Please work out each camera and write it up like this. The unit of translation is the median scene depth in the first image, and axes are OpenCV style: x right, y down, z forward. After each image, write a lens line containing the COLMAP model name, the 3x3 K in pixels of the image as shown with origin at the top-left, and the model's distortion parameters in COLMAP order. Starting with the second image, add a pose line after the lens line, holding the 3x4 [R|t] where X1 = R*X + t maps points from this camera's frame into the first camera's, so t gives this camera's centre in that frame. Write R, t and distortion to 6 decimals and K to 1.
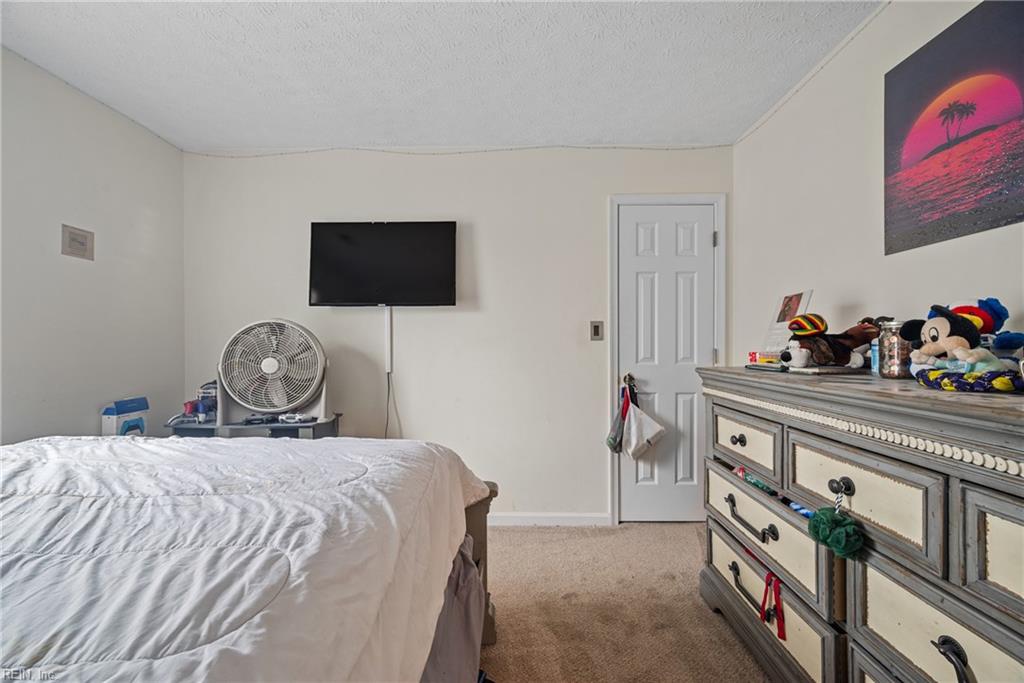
lens RADIAL K [[402.8, 0, 512.9], [0, 402.8, 346.3], [0, 0, 1]] dist [-0.001834, -0.000178]
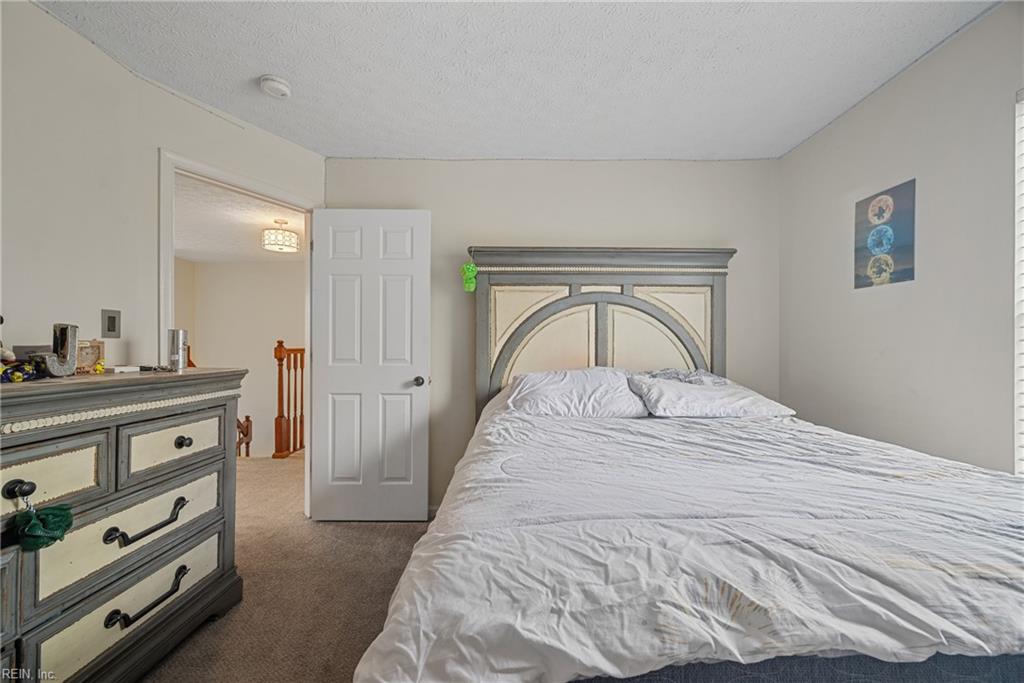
lens RADIAL K [[402.8, 0, 512.9], [0, 402.8, 346.3], [0, 0, 1]] dist [-0.001834, -0.000178]
pose [[-0.999729, -0.005574, -0.022619, -0.379218], [-0.005760, 0.999950, 0.008199, -0.015277], [0.022573, 0.008327, -0.999711, 2.134094]]
